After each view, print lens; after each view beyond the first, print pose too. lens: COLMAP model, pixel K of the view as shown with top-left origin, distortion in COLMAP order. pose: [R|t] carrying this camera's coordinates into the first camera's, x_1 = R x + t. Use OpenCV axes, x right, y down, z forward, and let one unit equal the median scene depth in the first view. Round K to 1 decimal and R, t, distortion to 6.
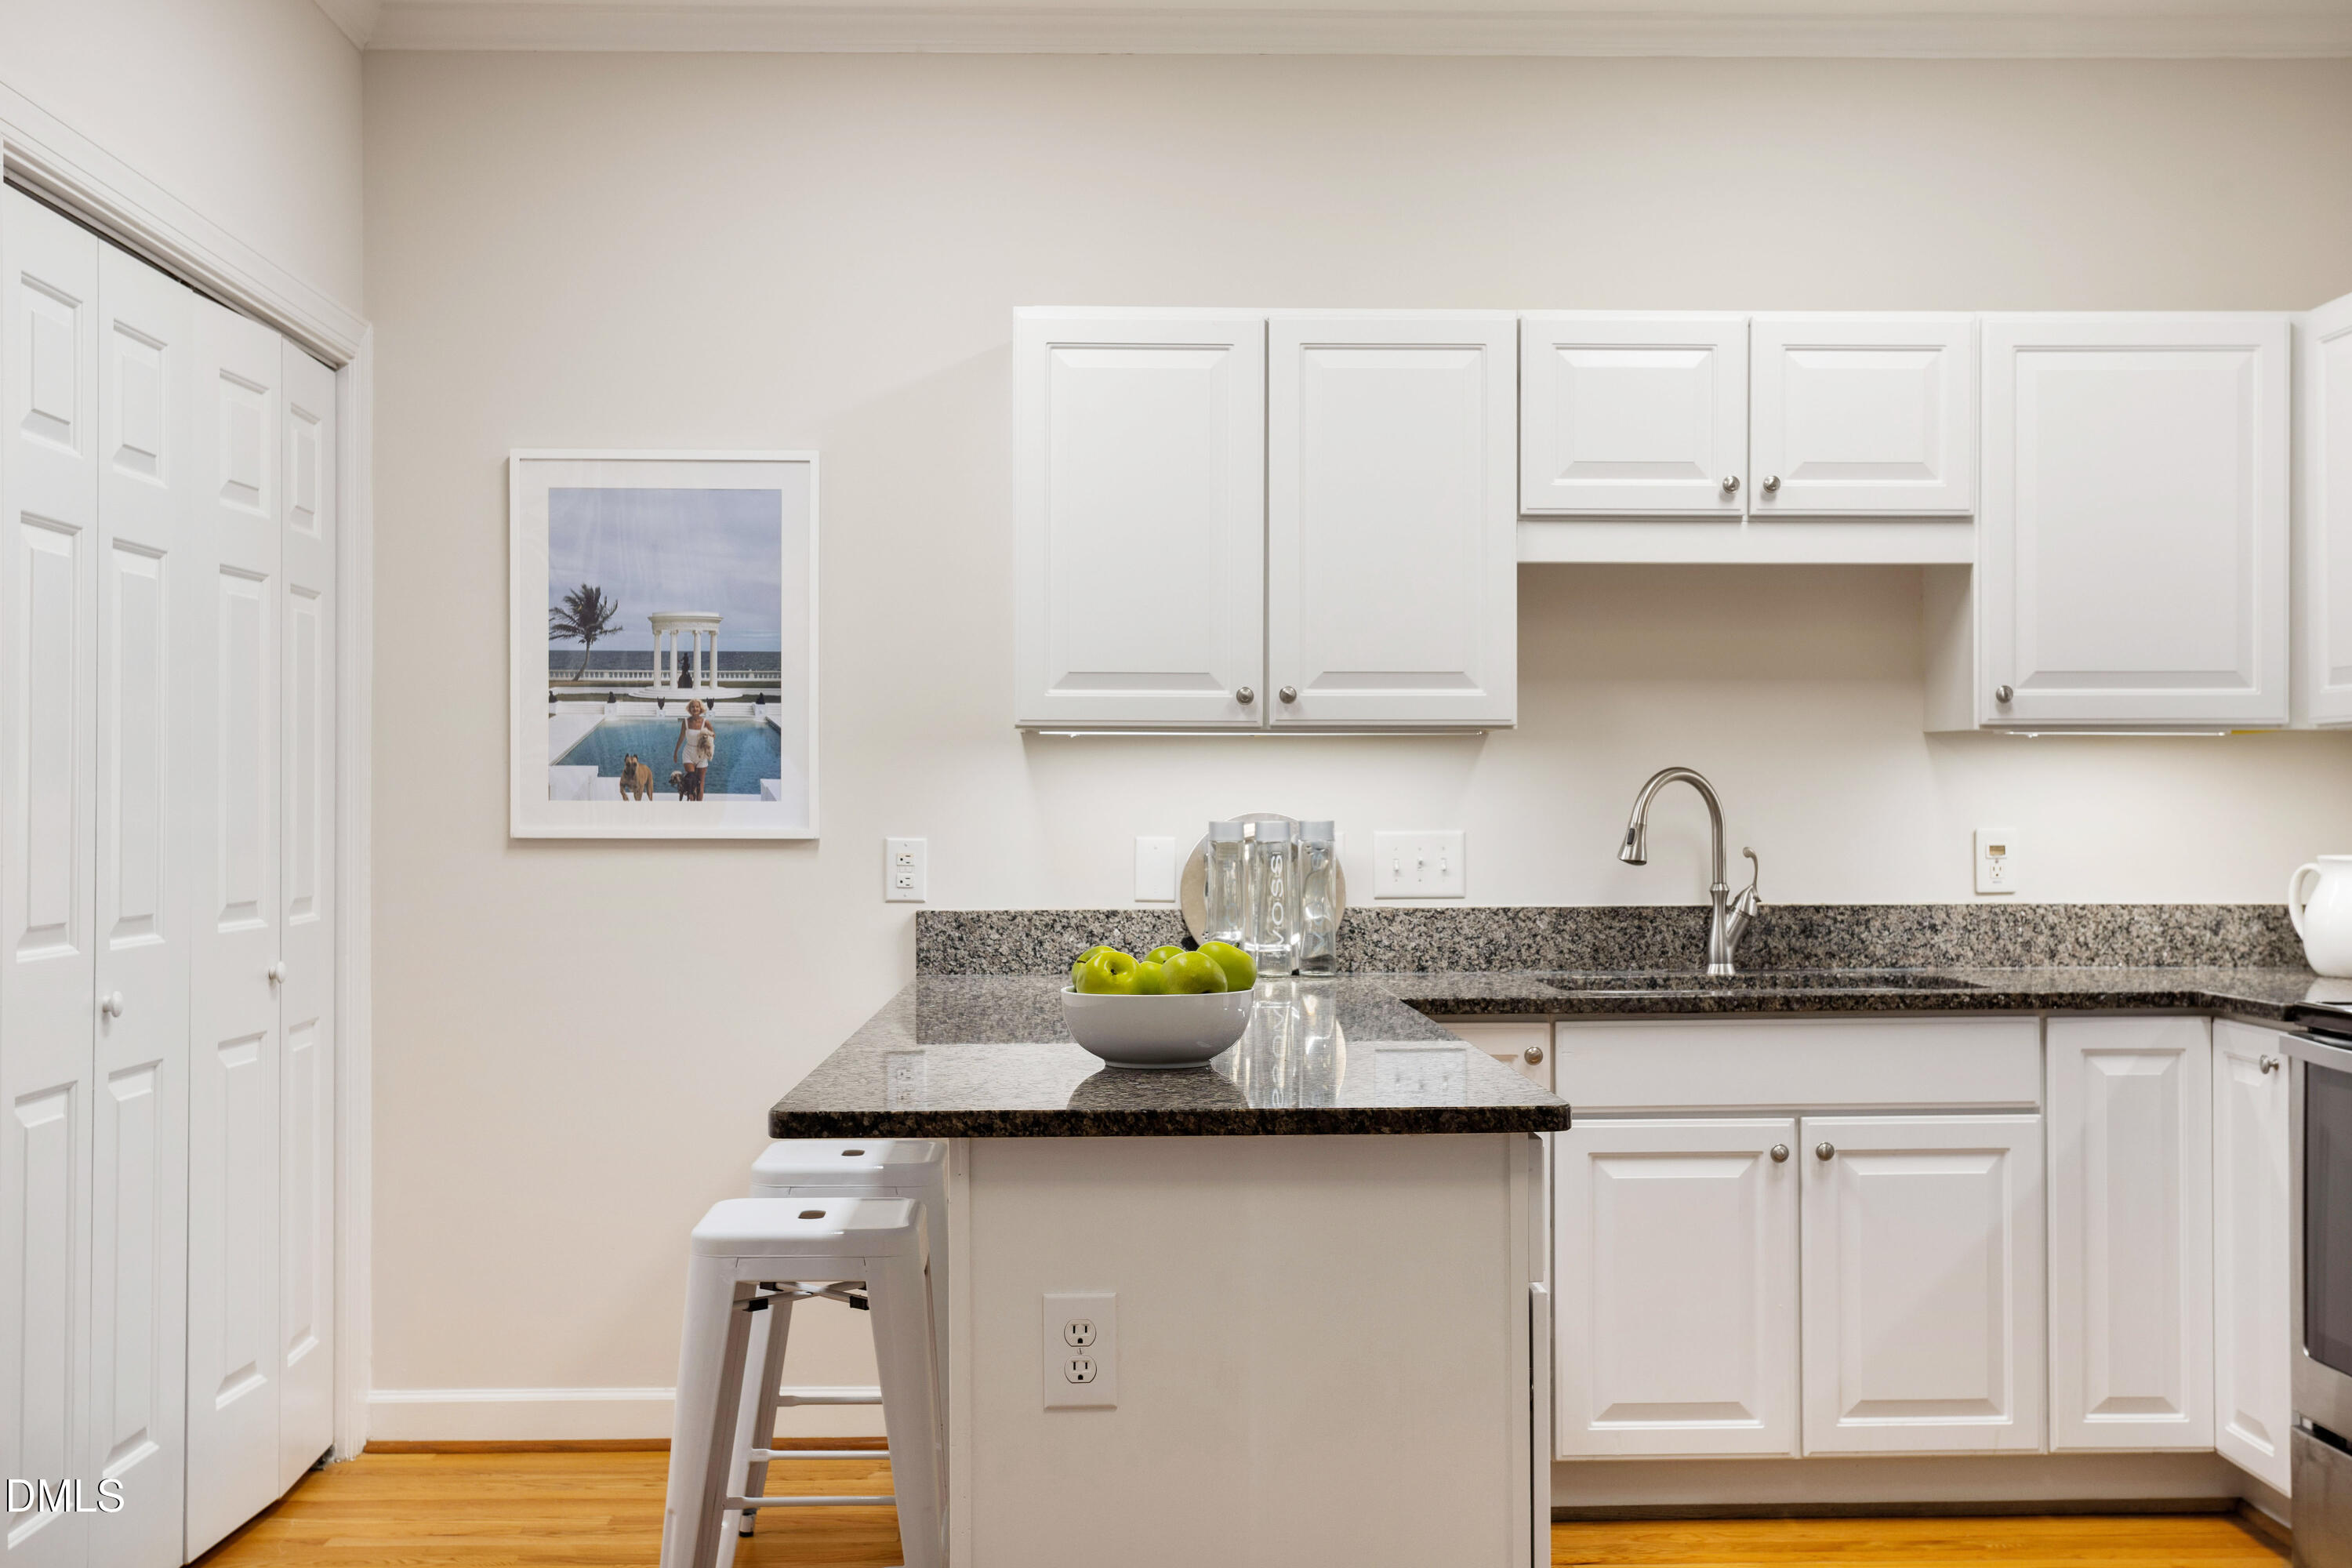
lens RADIAL K [[2560.2, 0, 1157.4], [0, 2560.2, 794.8], [0, 0, 1]] dist [-0.008805, 0.000000]
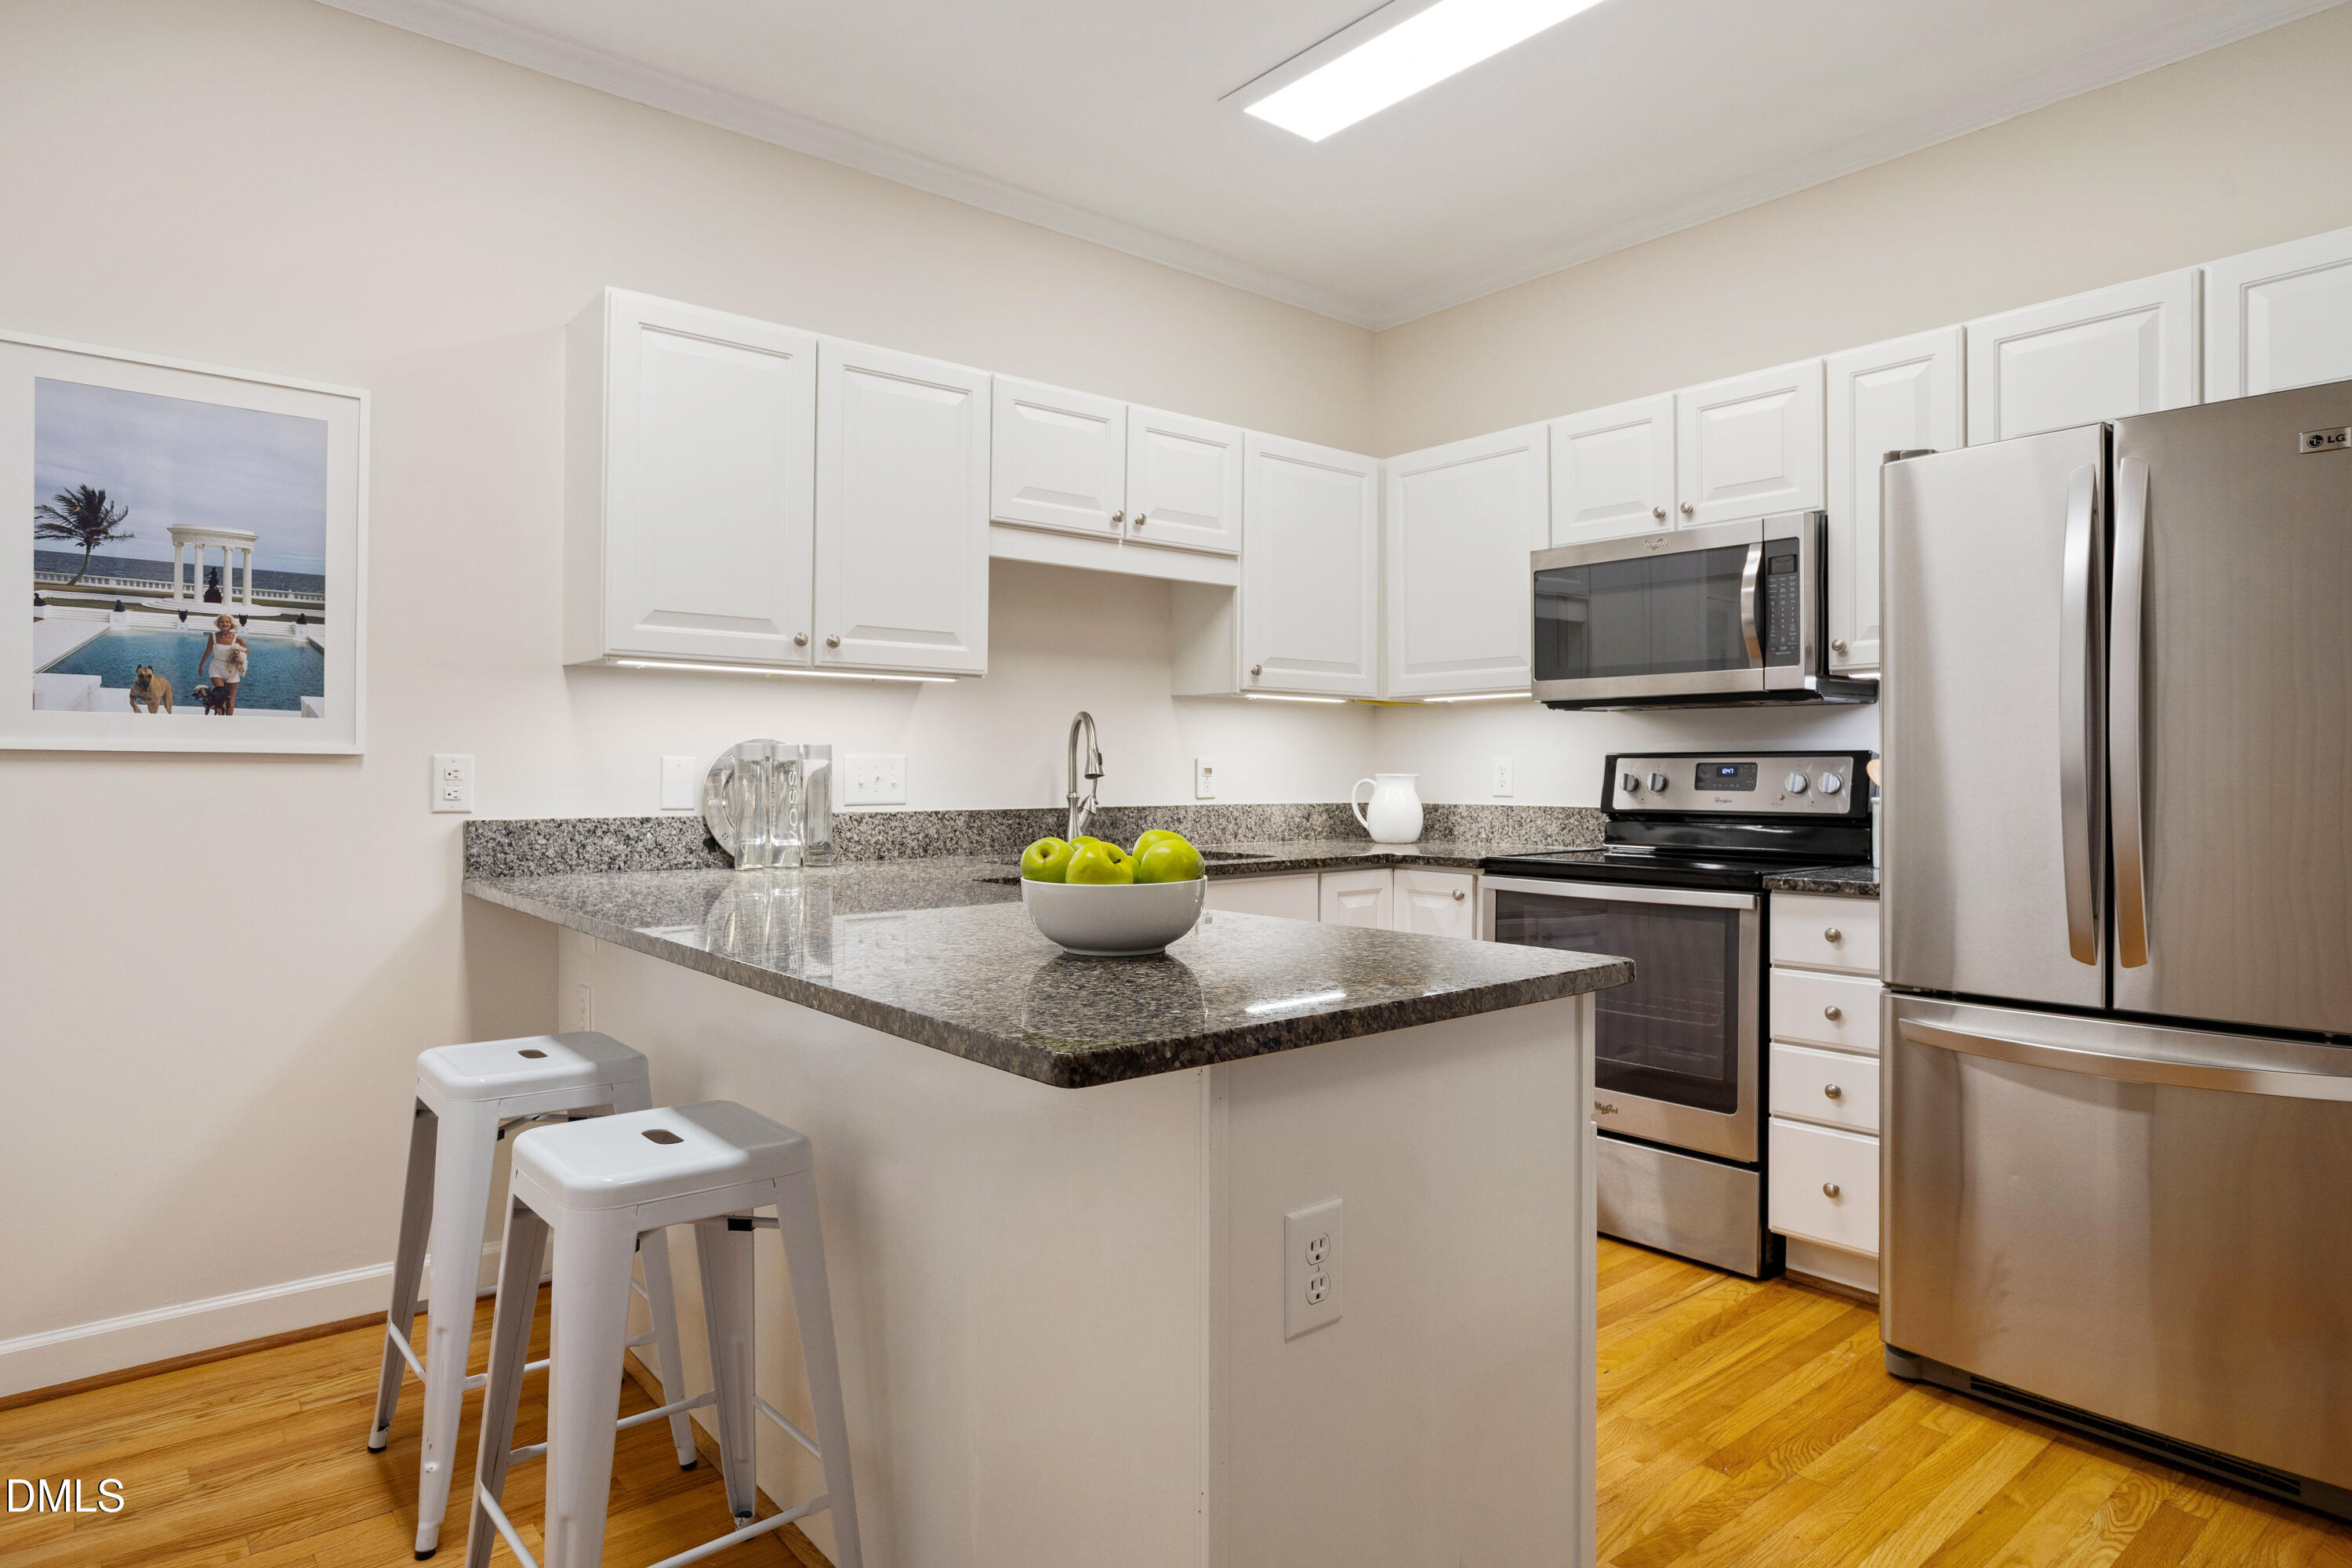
lens RADIAL K [[1325.6, 0, 1171.5], [0, 1325.6, 768.6], [0, 0, 1]] dist [-0.043690, 0.026893]
pose [[0.787341, 0.006134, 0.616487, -0.211711], [-0.007778, 0.999970, -0.000017, 0.021273], [-0.616468, -0.004782, 0.787365, 0.379675]]
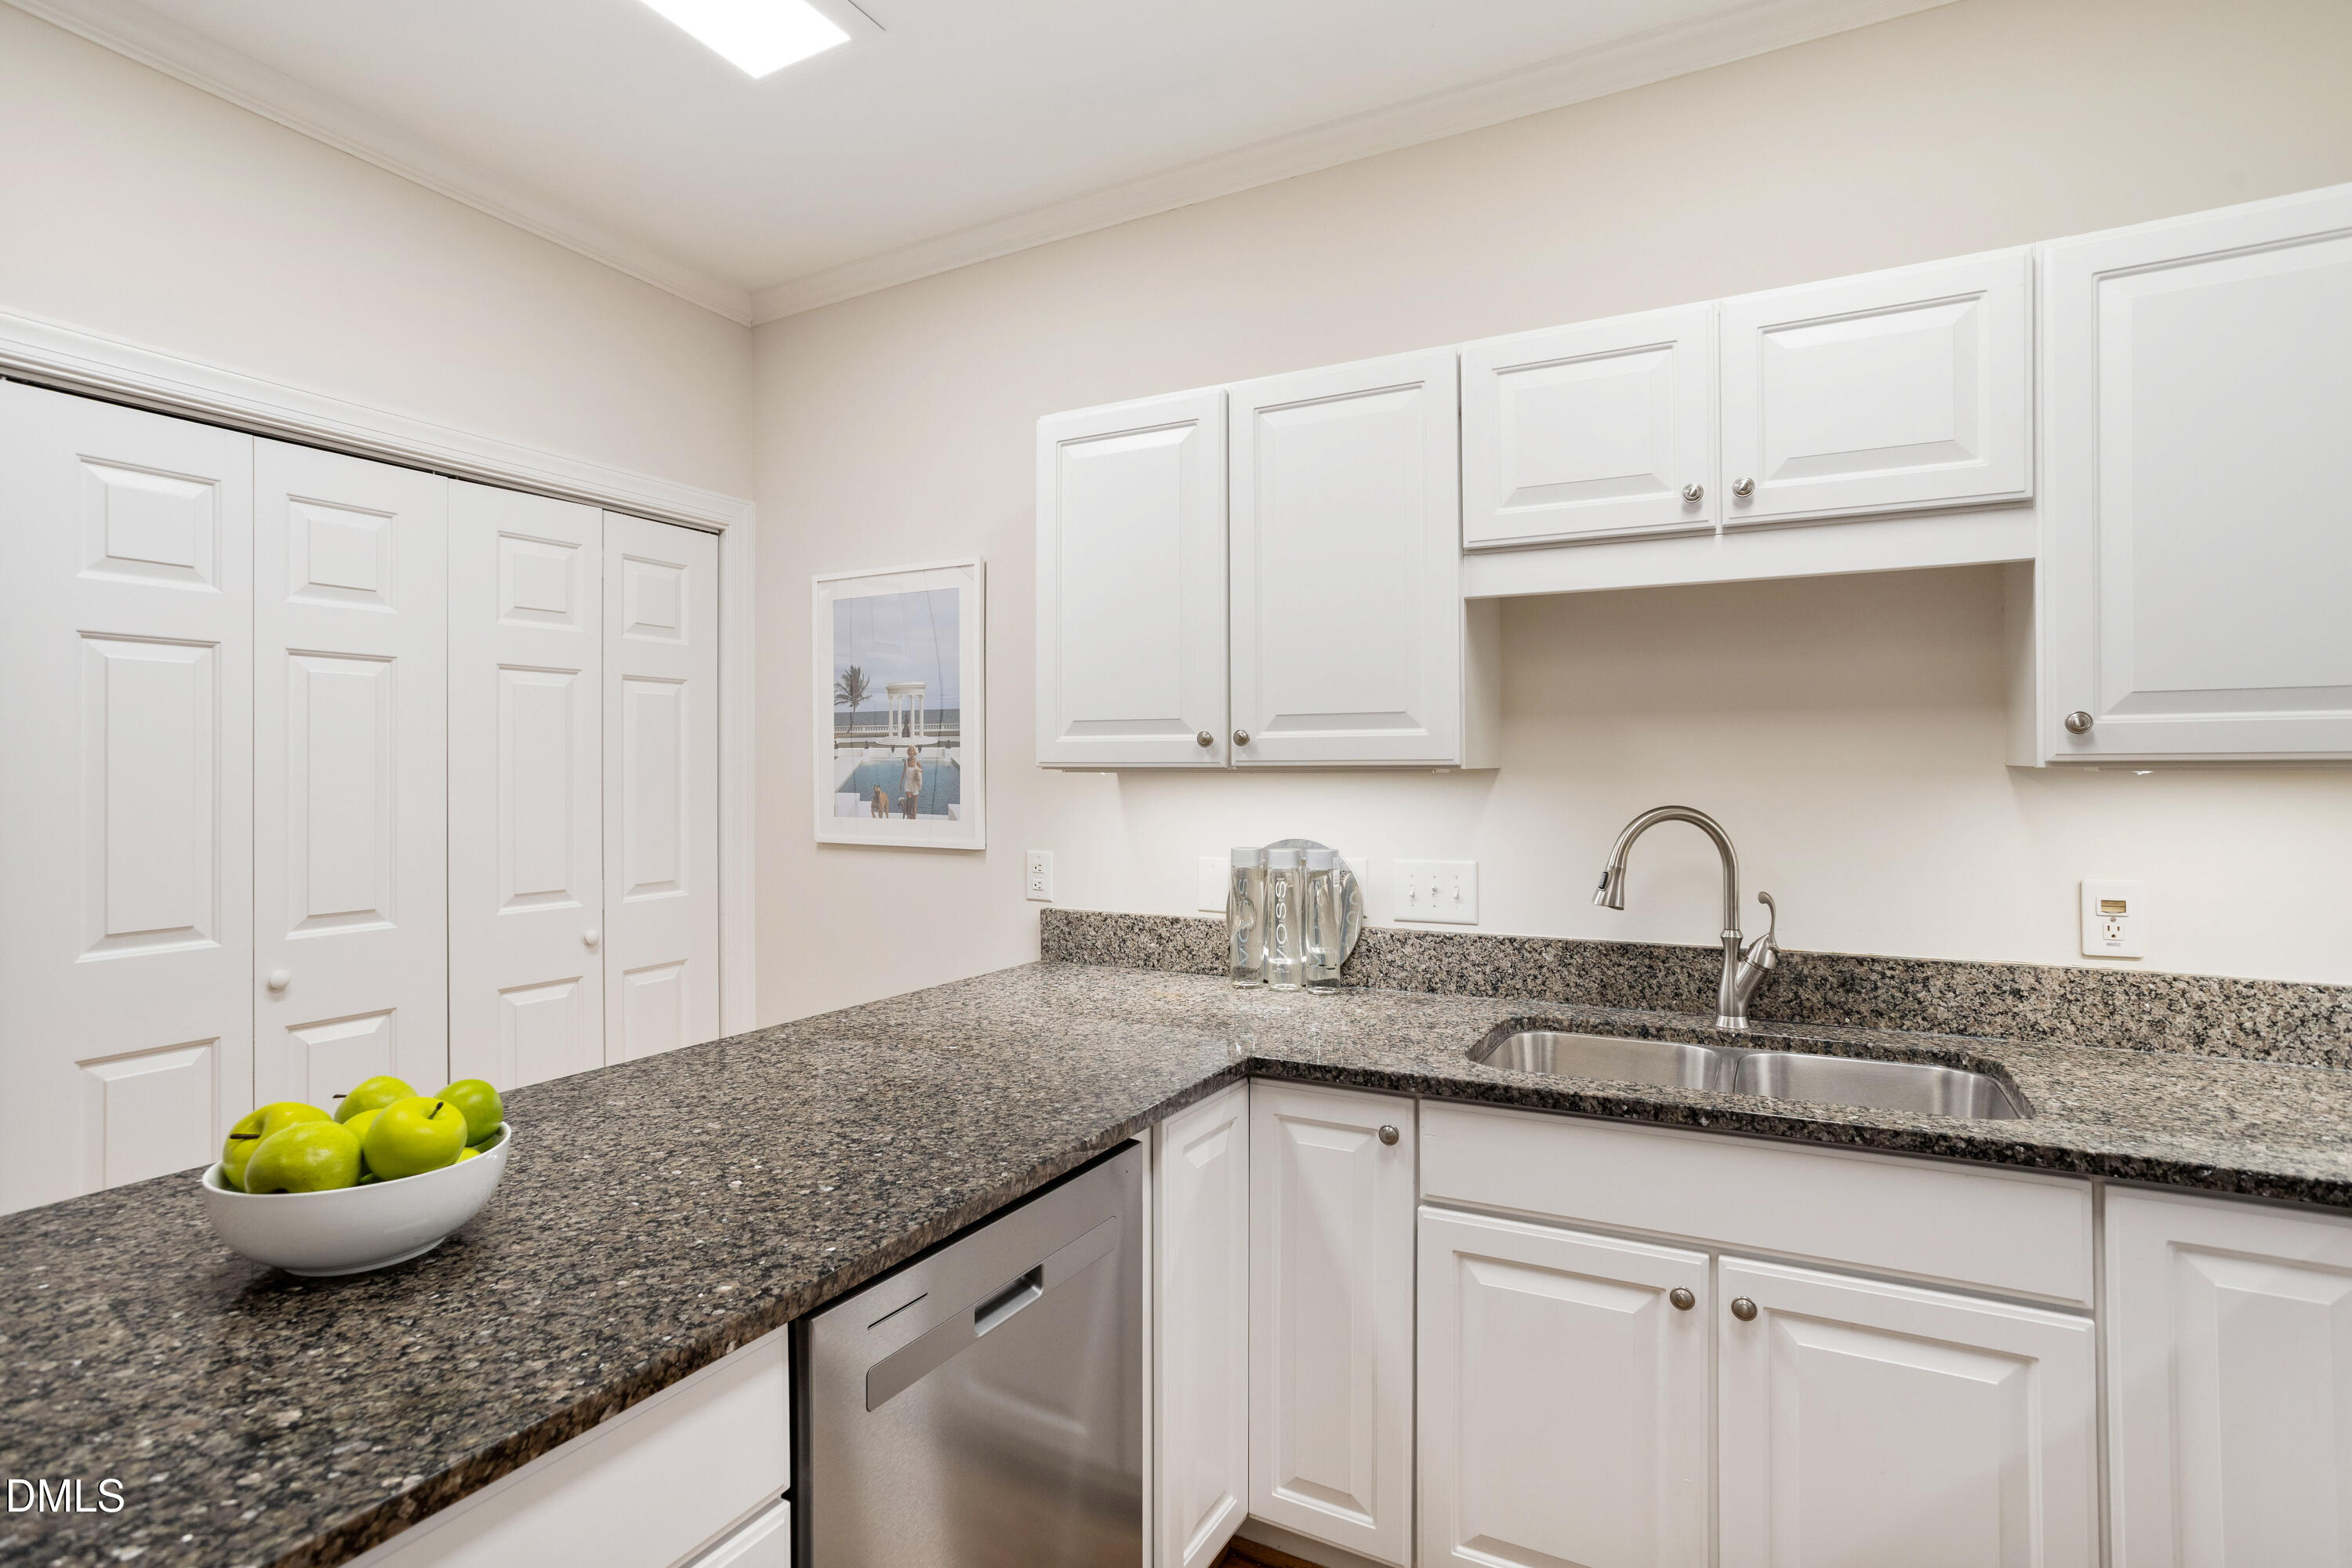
lens RADIAL K [[1152.1, 0, 1175.1], [0, 1152.1, 760.3], [0, 0, 1]] dist [-0.037034, 0.022009]
pose [[0.869804, -0.005874, -0.493363, 0.257710], [0.004338, 0.999982, -0.004258, -0.027089], [0.493379, 0.001564, 0.869813, 0.553990]]
